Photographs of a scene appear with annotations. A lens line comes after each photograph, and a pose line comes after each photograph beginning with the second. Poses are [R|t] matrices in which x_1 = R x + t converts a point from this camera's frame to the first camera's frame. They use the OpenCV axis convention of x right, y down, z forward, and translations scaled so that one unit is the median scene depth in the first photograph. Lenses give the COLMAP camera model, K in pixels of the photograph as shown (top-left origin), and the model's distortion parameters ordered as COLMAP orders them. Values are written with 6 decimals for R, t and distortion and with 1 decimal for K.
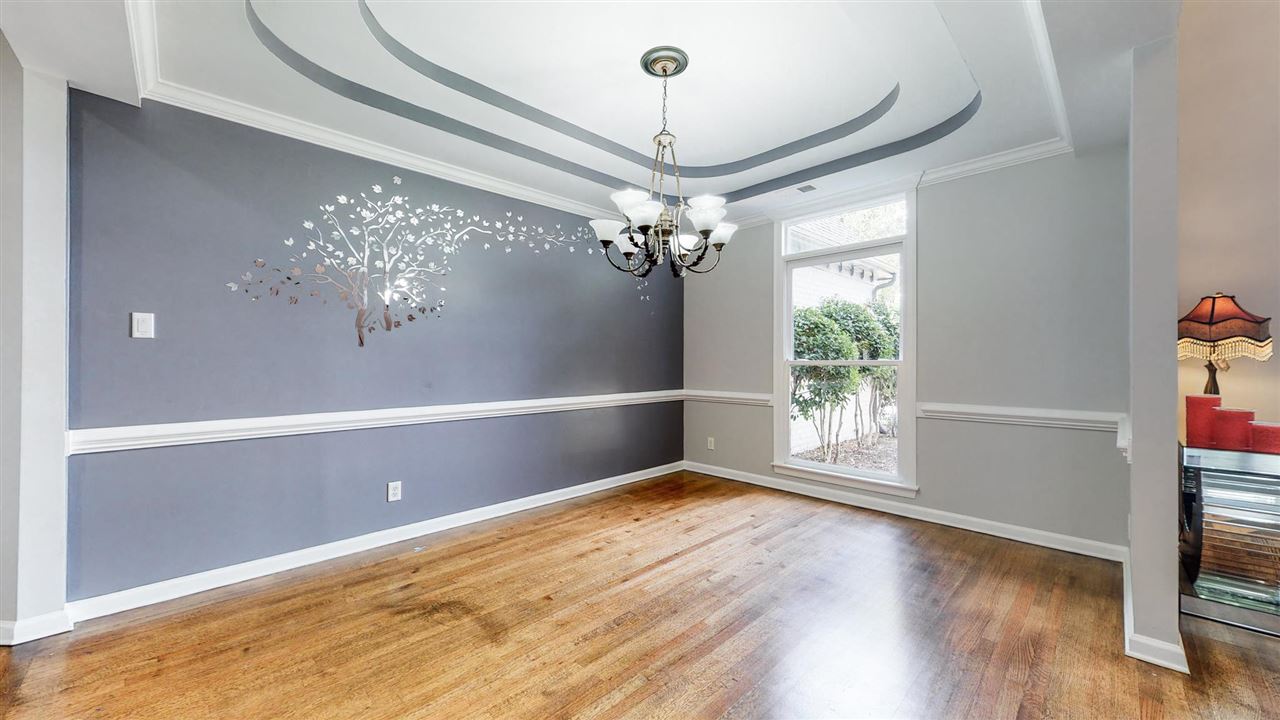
lens RADIAL K [[468.3, 0, 640.6], [0, 468.3, 362.1], [0, 0, 1]] dist [-0.000691, 0.000113]
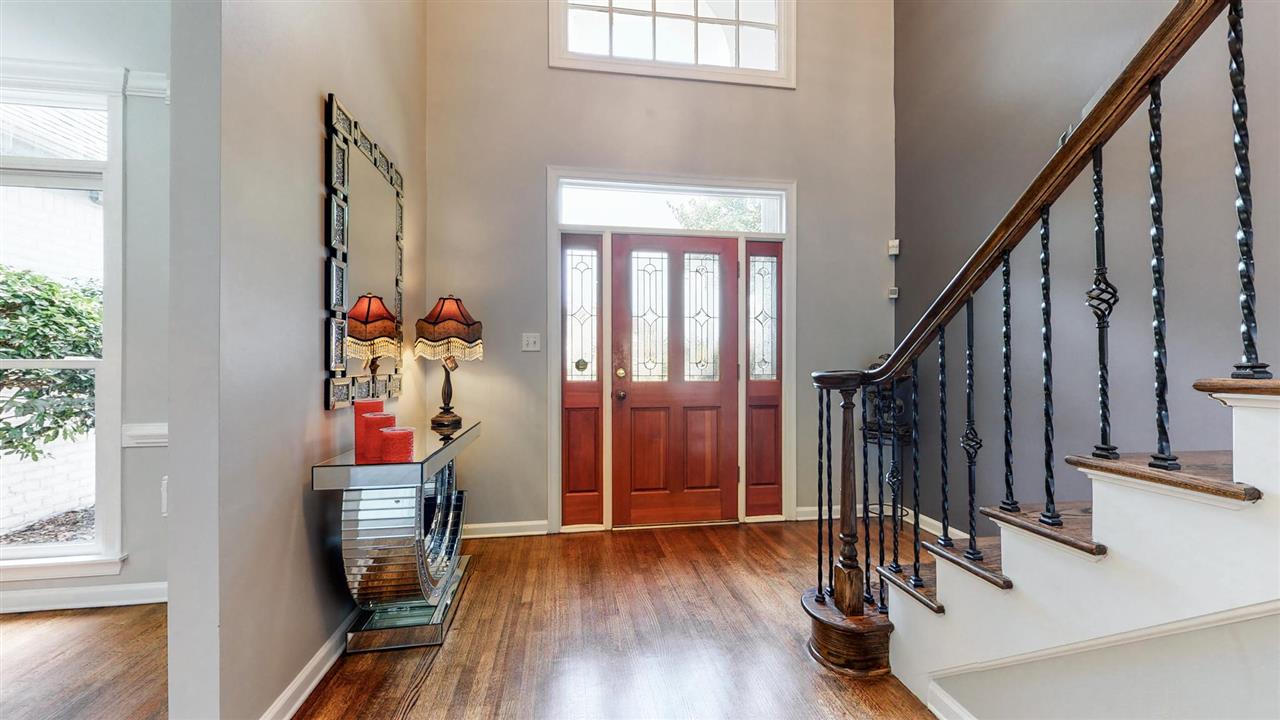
lens RADIAL K [[468.3, 0, 640.6], [0, 468.3, 362.1], [0, 0, 1]] dist [-0.000691, 0.000113]
pose [[0.583085, -0.013625, 0.812297, 0.649482], [-0.000510, 0.999853, 0.017137, -0.016841], [-0.812411, -0.010407, 0.582992, 0.049400]]
